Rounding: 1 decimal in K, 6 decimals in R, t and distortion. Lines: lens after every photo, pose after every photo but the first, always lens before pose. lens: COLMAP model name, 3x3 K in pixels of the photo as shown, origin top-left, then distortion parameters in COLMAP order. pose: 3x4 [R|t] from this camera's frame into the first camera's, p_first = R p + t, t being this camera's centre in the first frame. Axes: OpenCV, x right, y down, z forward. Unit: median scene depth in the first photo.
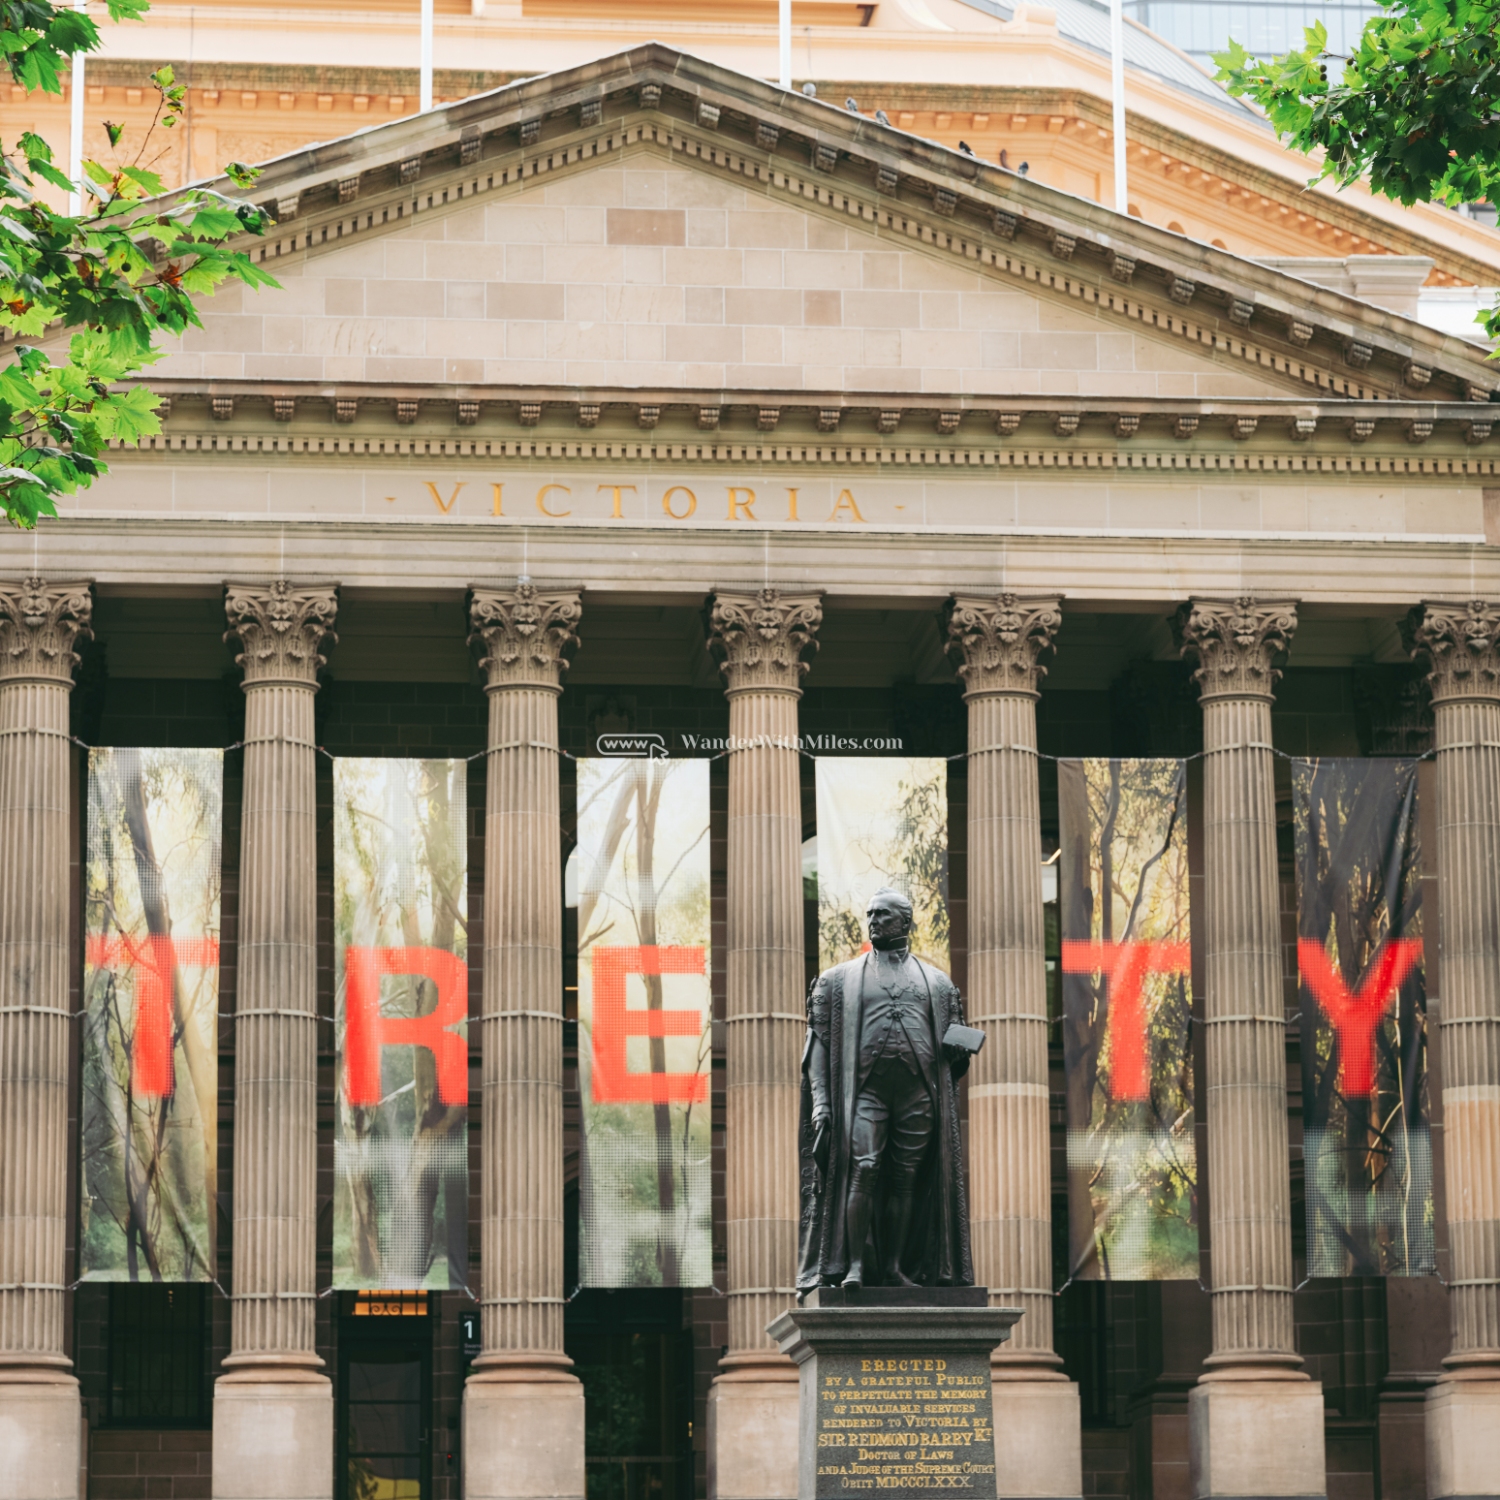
lens RADIAL K [[4213.6, 0, 745.1], [0, 4213.6, 744.8], [0, 0, 1]] dist [-0.118112, 0.000000]
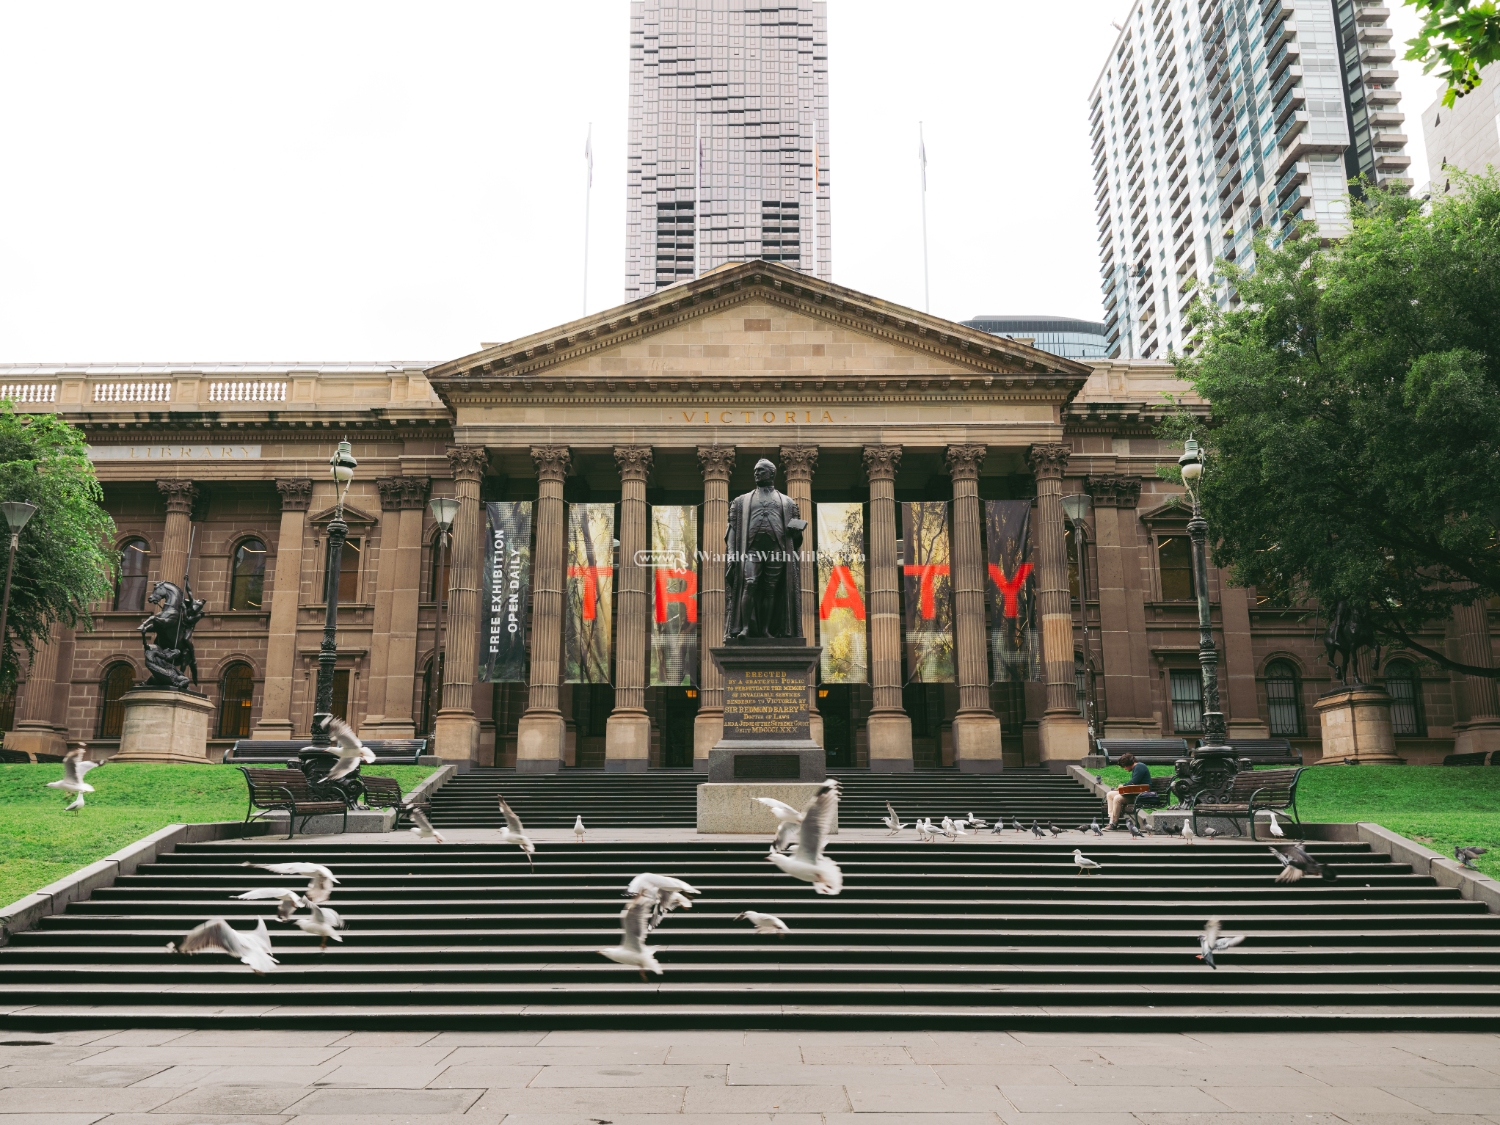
lens RADIAL K [[1116.2, 0, 725.7], [0, 1116.2, 554.3], [0, 0, 1]] dist [0.019060, -0.009103]
pose [[0.992929, -0.016425, -0.117570, 0.044590], [0.014586, 0.999758, -0.016486, 0.050740], [0.117813, 0.014655, 0.992928, 0.231478]]
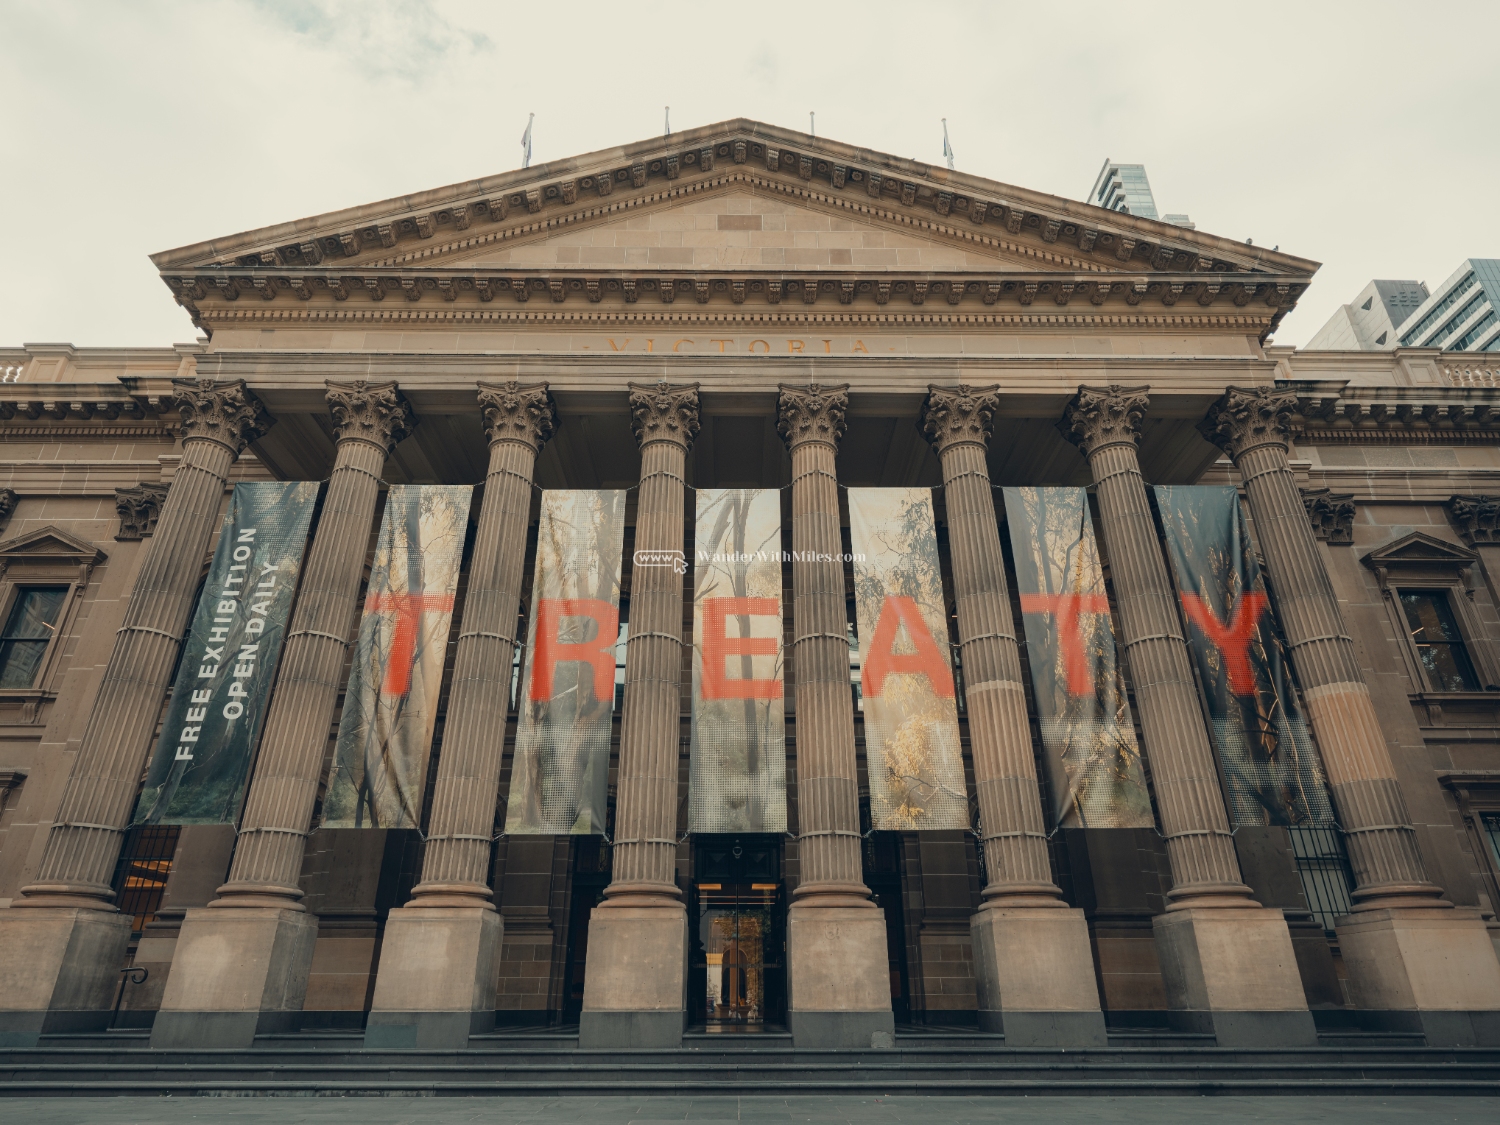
lens RADIAL K [[869.1, 0, 739.9], [0, 869.1, 565.2], [0, 0, 1]] dist [-0.000042, -0.011558]
pose [[0.995840, -0.032175, -0.085246, 0.003415], [0.010336, 0.969432, -0.245144, 0.111774], [0.090528, 0.243243, 0.965732, 0.696531]]
